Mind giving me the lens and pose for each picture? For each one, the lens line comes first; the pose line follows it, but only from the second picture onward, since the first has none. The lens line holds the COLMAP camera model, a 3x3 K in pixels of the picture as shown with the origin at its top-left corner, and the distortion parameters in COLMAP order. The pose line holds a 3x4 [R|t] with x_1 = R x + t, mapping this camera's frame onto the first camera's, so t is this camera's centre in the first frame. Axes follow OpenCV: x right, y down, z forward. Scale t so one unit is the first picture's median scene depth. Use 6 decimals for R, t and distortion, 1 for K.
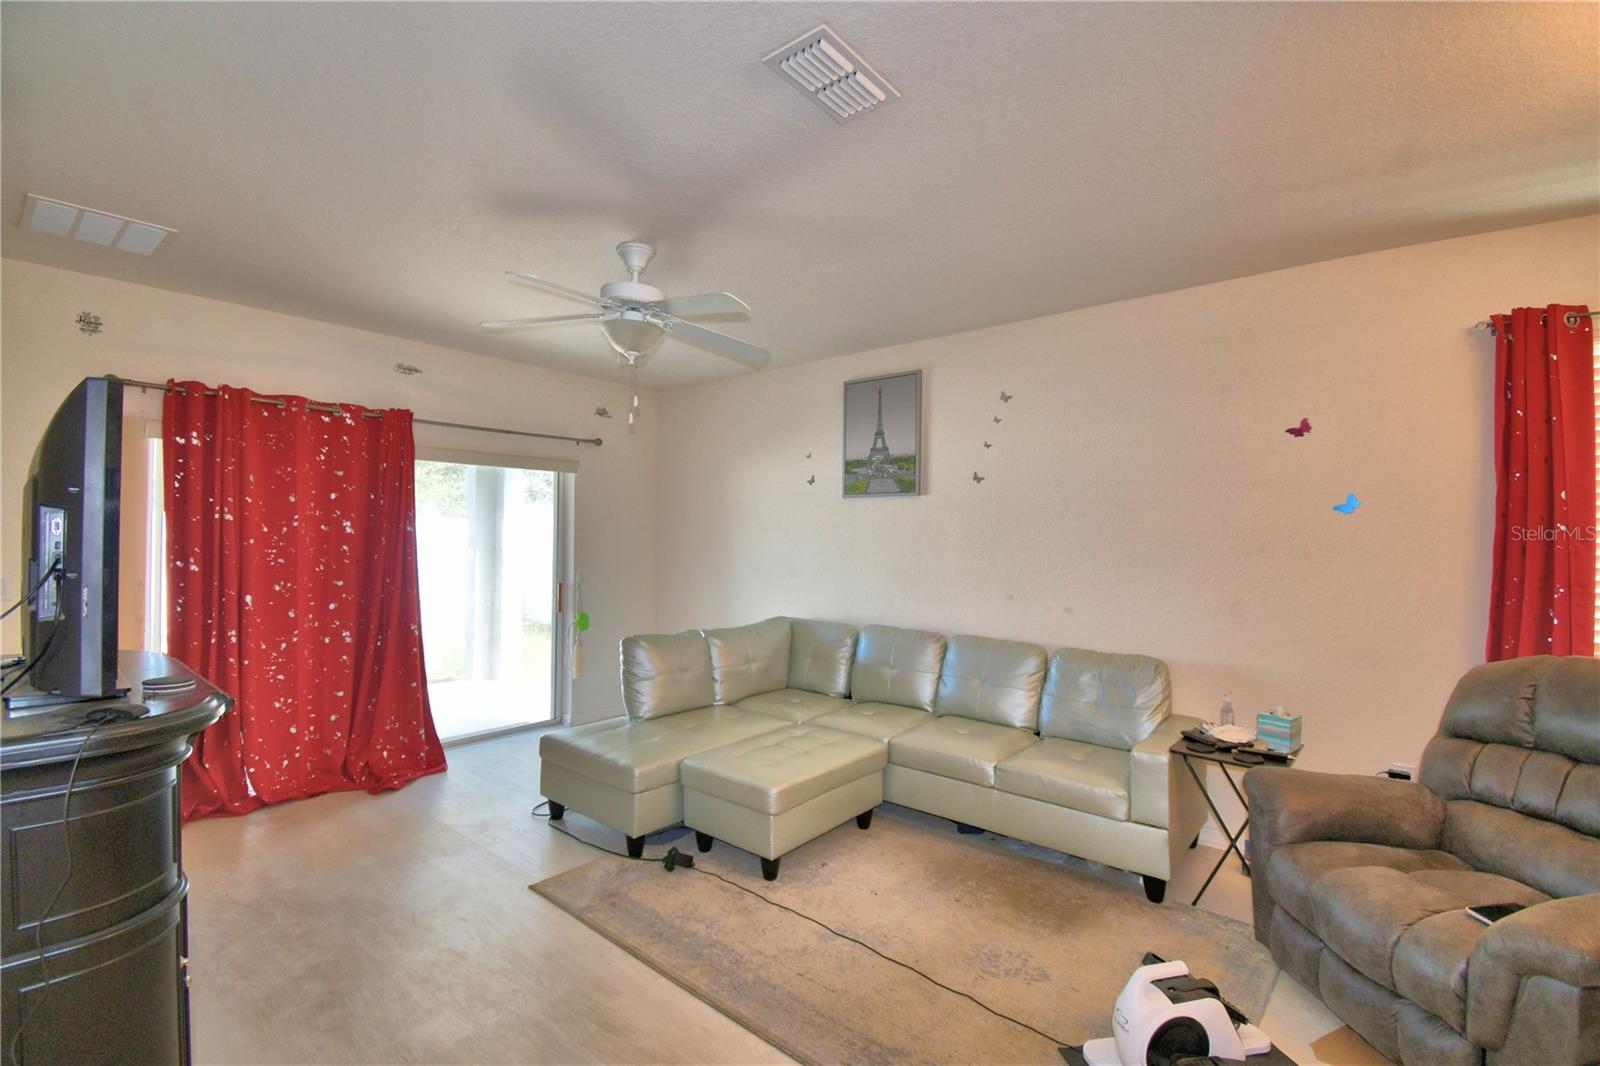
lens RADIAL K [[692.8, 0, 793.8], [0, 692.8, 531.0], [0, 0, 1]] dist [0.001899, -0.015774]
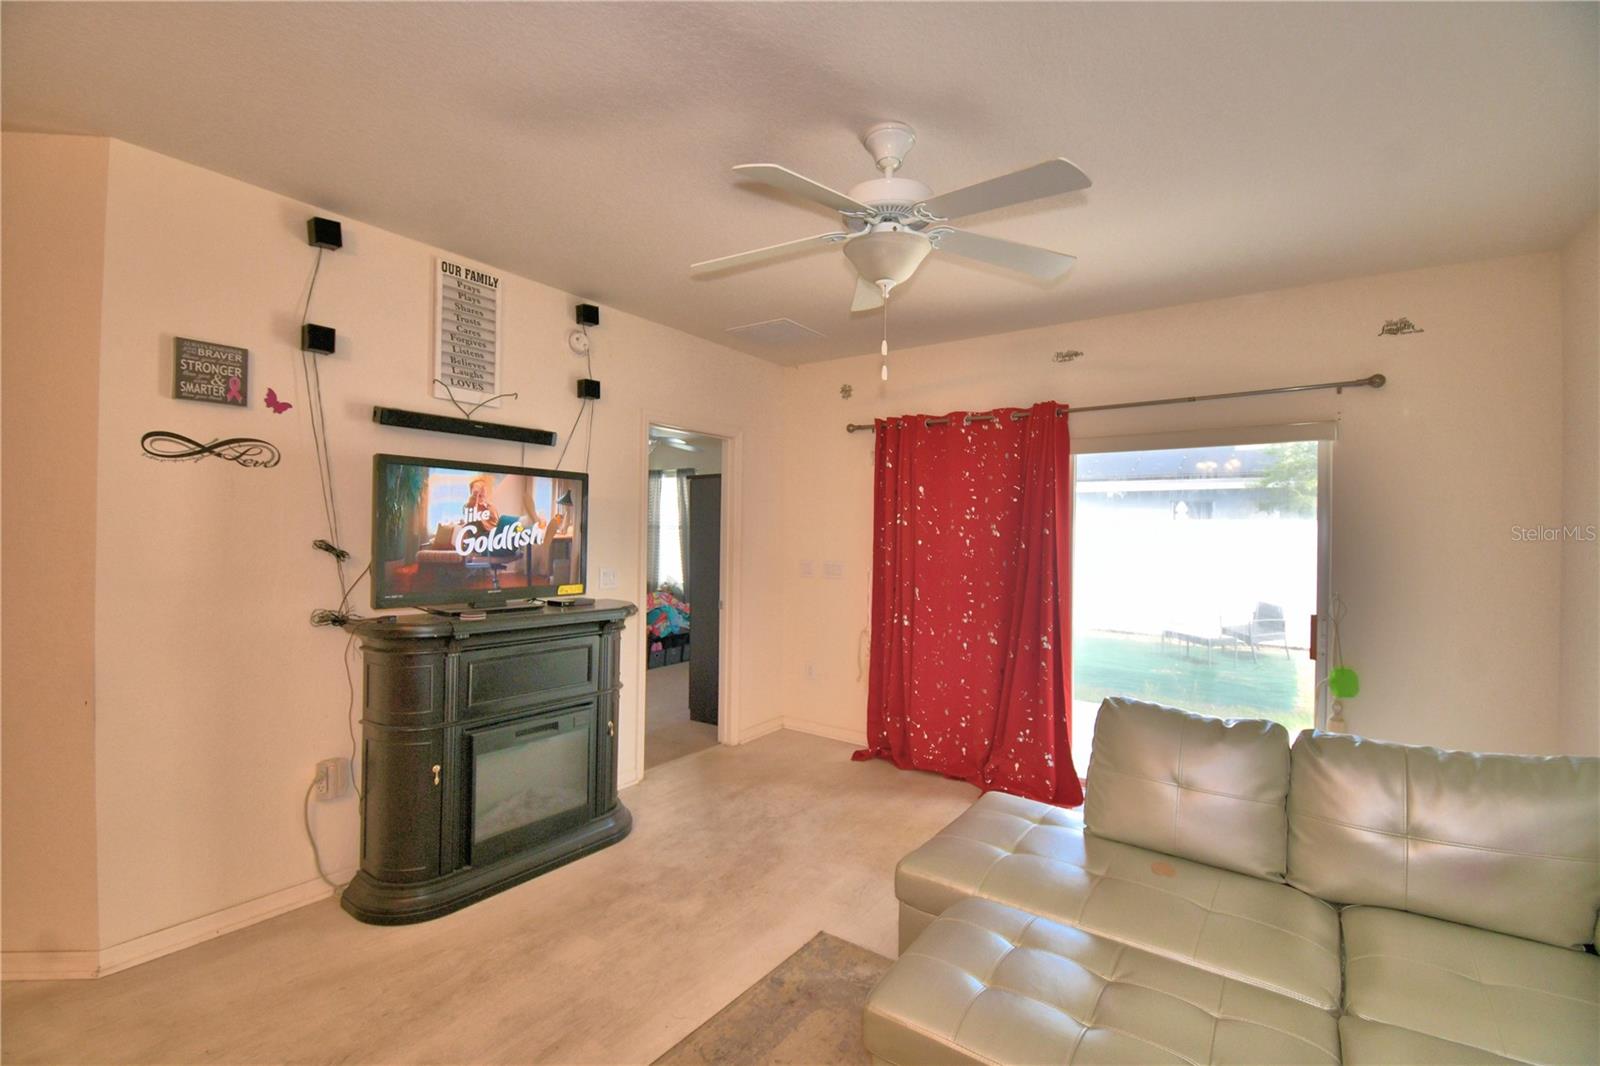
lens RADIAL K [[692.8, 0, 793.8], [0, 692.8, 531.0], [0, 0, 1]] dist [0.001899, -0.015774]
pose [[0.073898, -0.010064, -0.997215, 0.359134], [-0.001485, 0.999947, -0.010202, 0.007269], [0.997265, 0.002235, 0.073879, 0.642187]]
